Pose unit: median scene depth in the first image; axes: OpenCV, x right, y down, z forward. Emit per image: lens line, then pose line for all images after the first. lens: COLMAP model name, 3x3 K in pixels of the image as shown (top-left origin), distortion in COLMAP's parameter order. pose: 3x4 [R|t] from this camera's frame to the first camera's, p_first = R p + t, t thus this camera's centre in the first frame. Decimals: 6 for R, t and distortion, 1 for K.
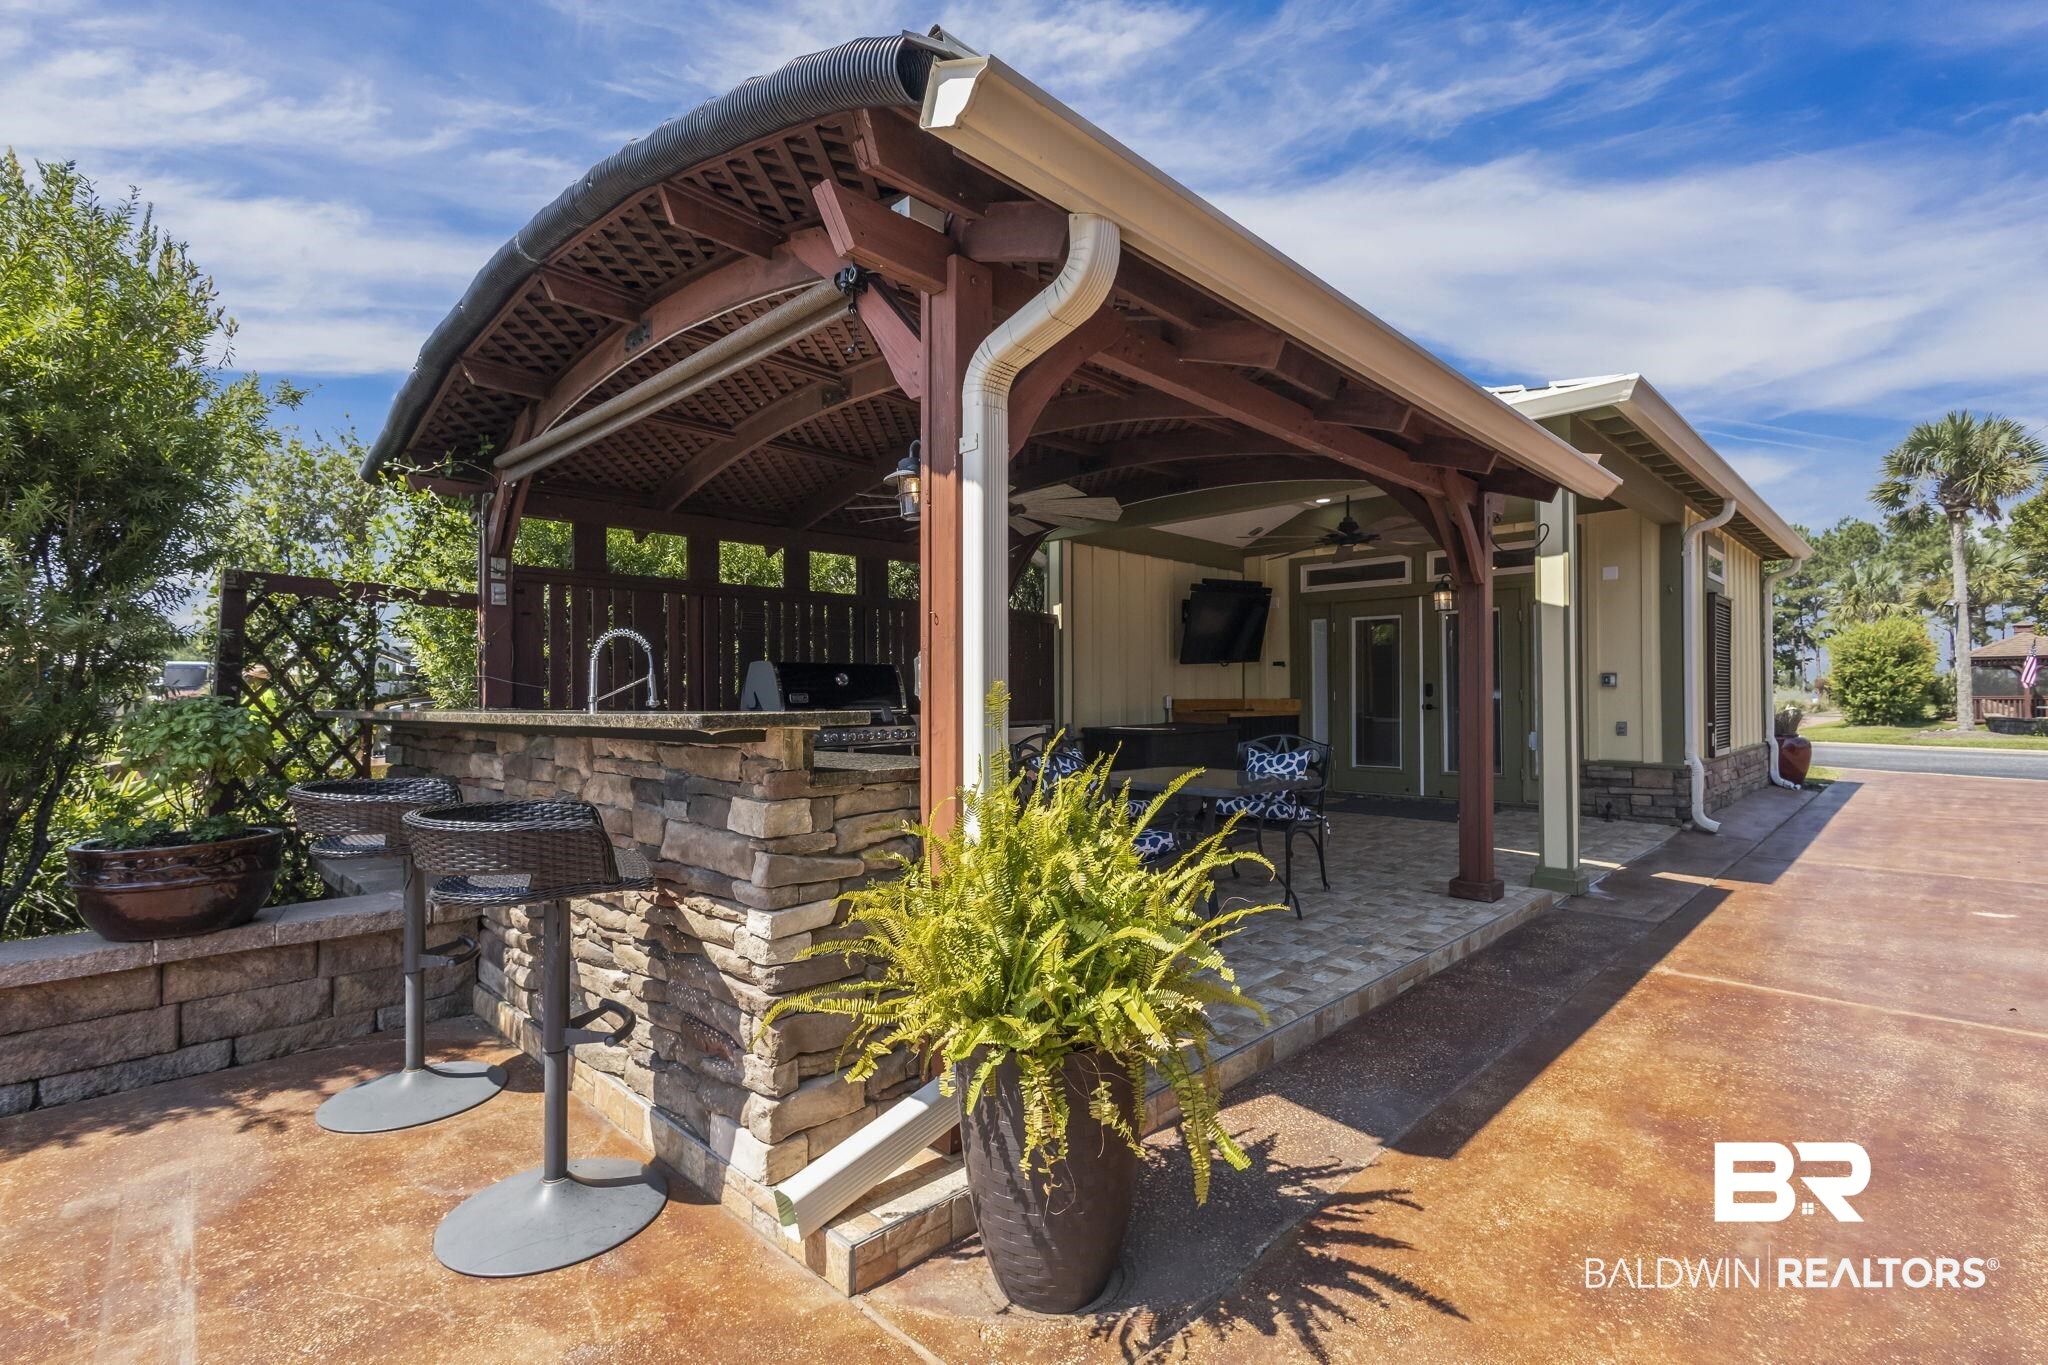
lens RADIAL K [[936.4, 0, 1026.0], [0, 936.4, 698.8], [0, 0, 1]] dist [0.009972, 0.001292]
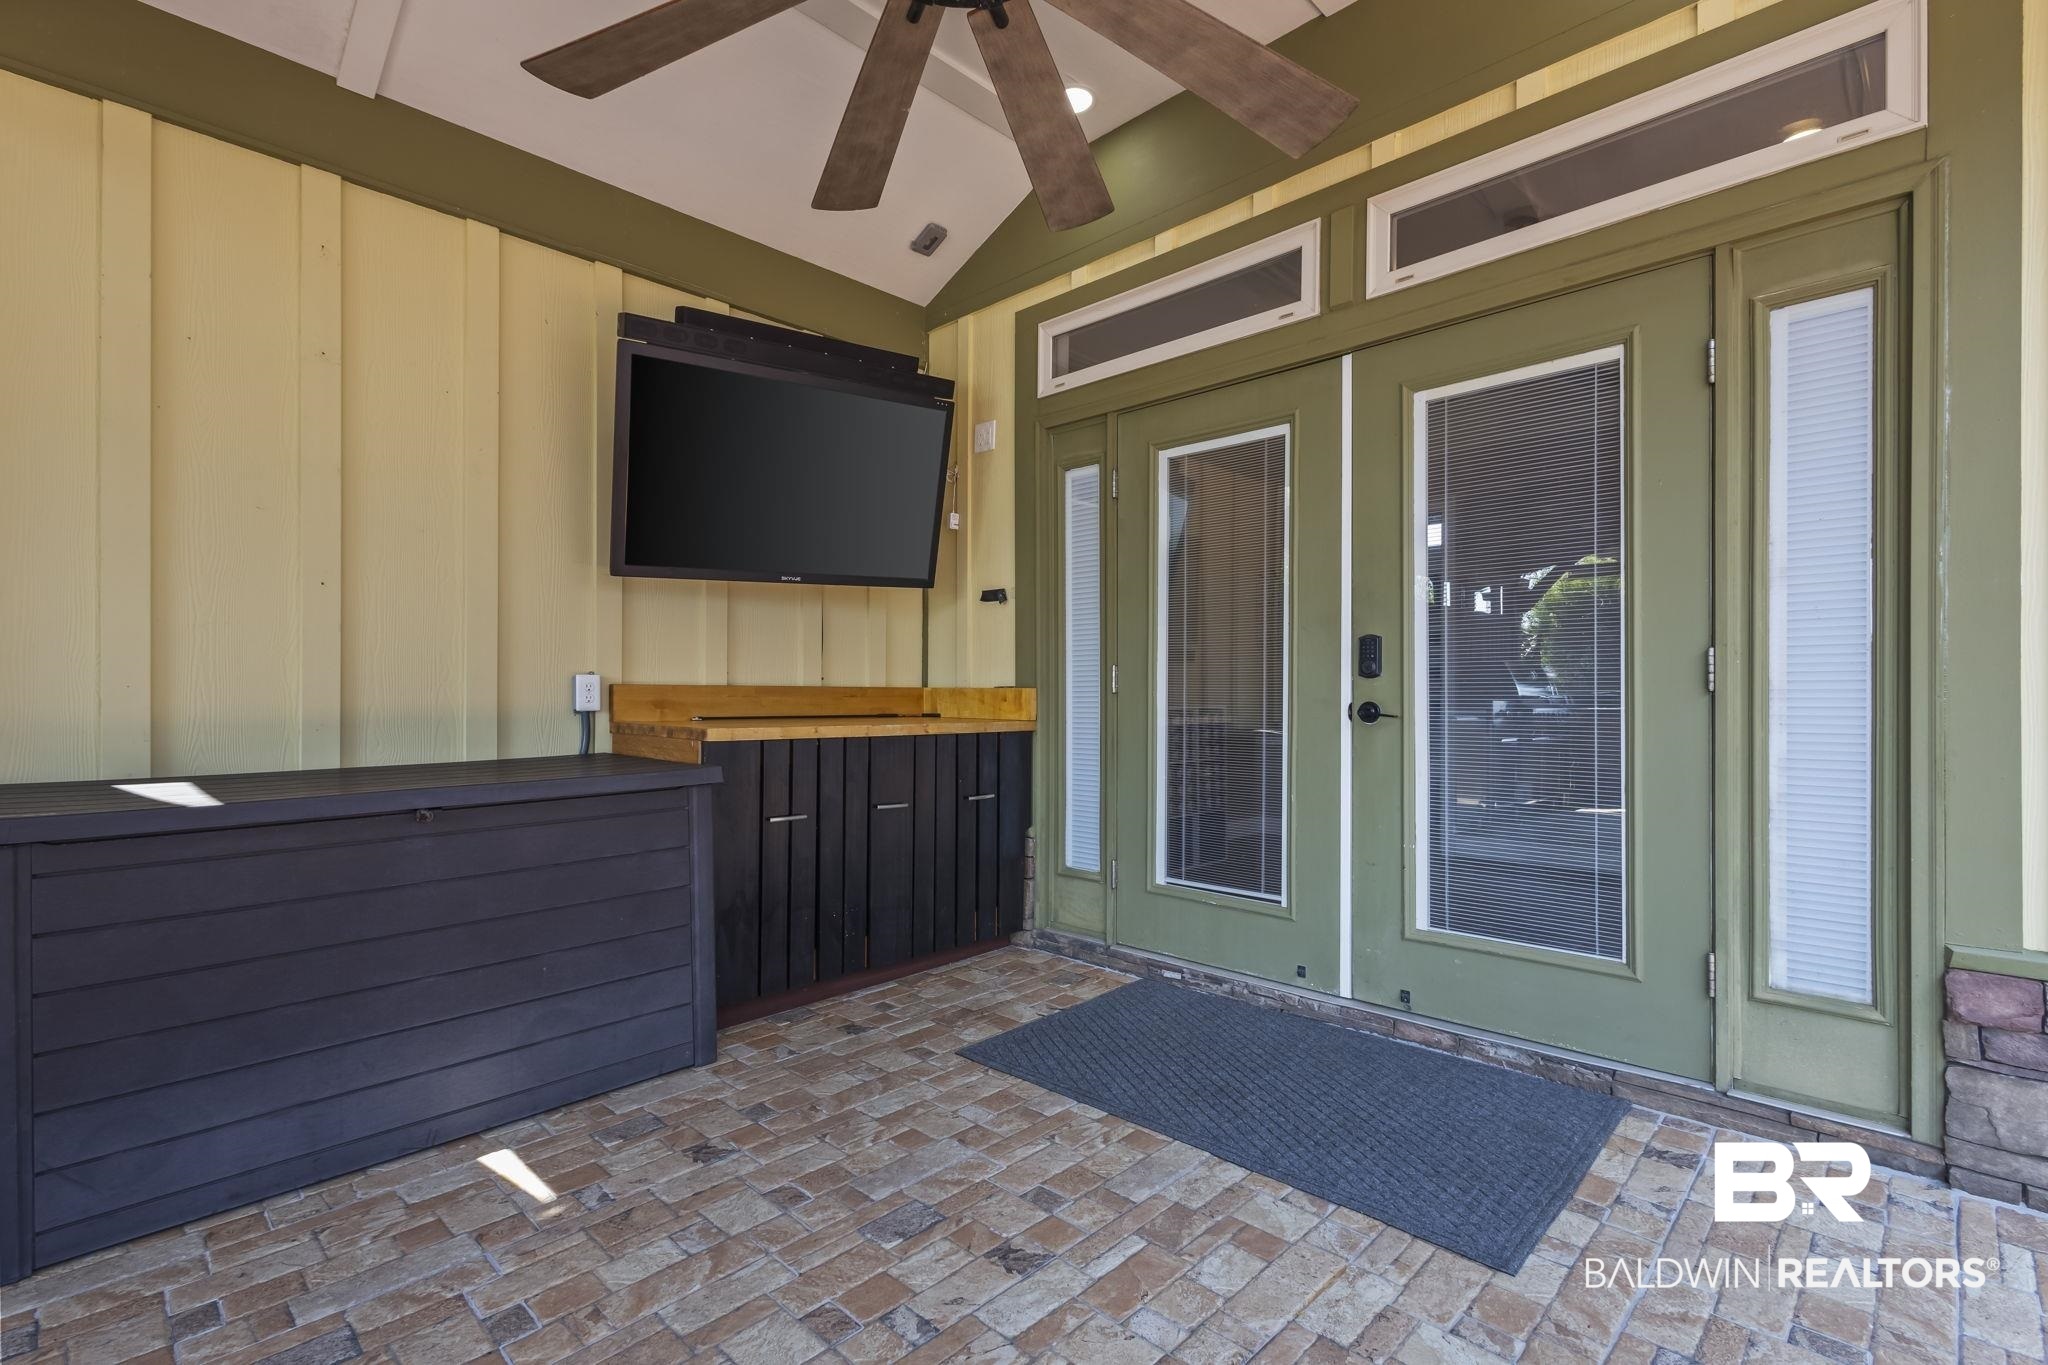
lens RADIAL K [[936.4, 0, 1026.0], [0, 936.4, 698.8], [0, 0, 1]] dist [0.009972, 0.001292]
pose [[0.999974, 0.006265, -0.003569, 0.144713], [-0.006262, 0.999980, 0.000892, 0.002135], [0.003575, -0.000870, 0.999993, 0.316034]]
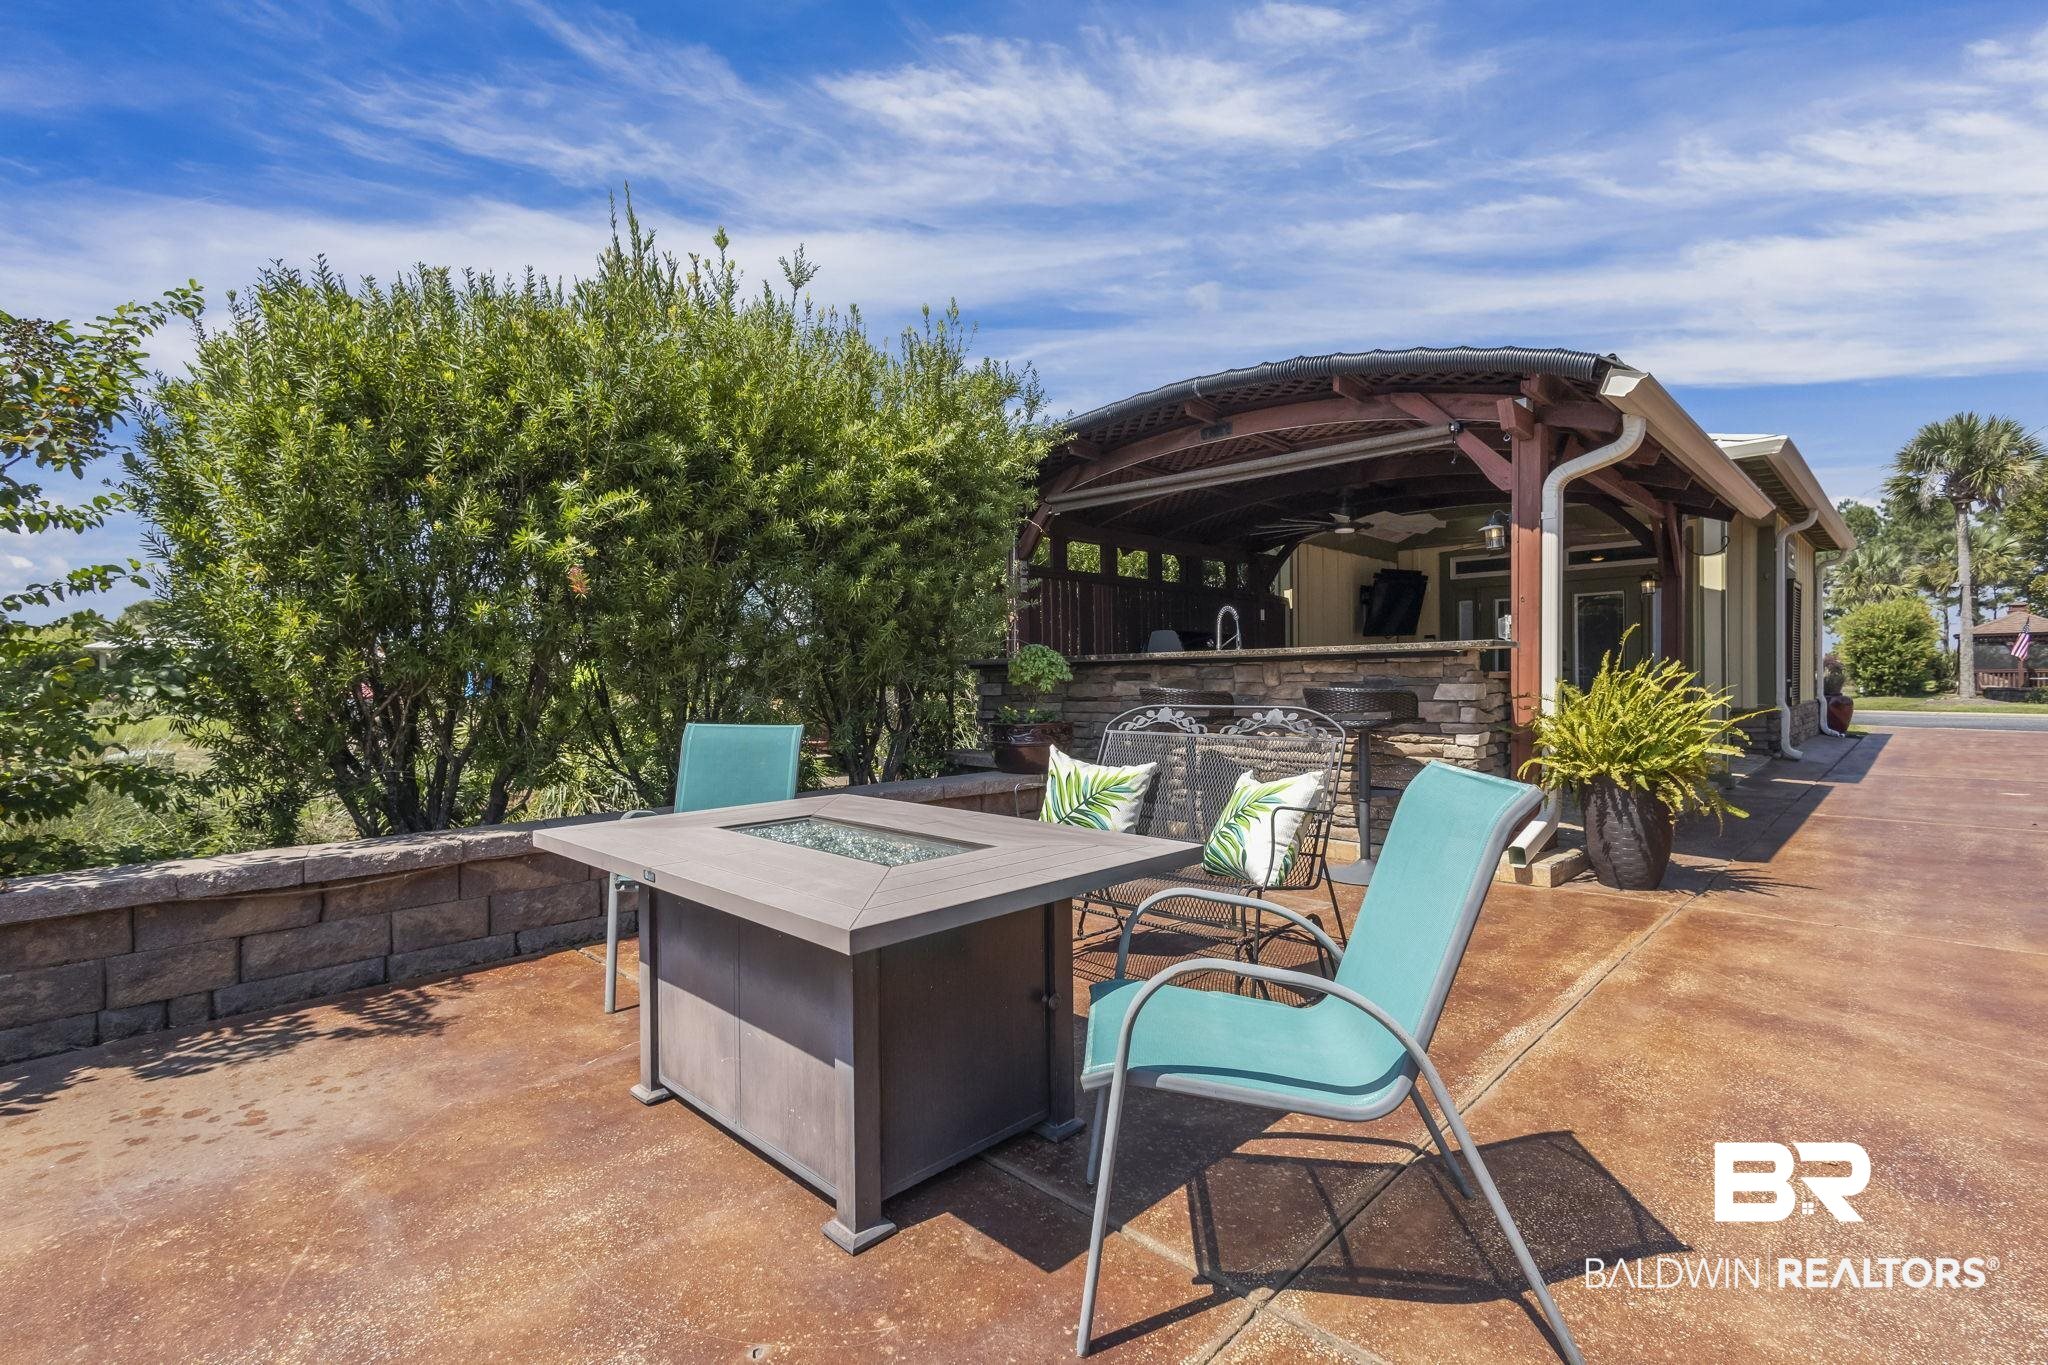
lens RADIAL K [[936.4, 0, 1026.0], [0, 936.4, 698.8], [0, 0, 1]] dist [0.009972, 0.001292]
pose [[0.999972, -0.003714, 0.006472, -0.139202], [0.003601, 0.999842, 0.017402, 0.010817], [-0.006536, -0.017378, 0.999828, -0.122692]]
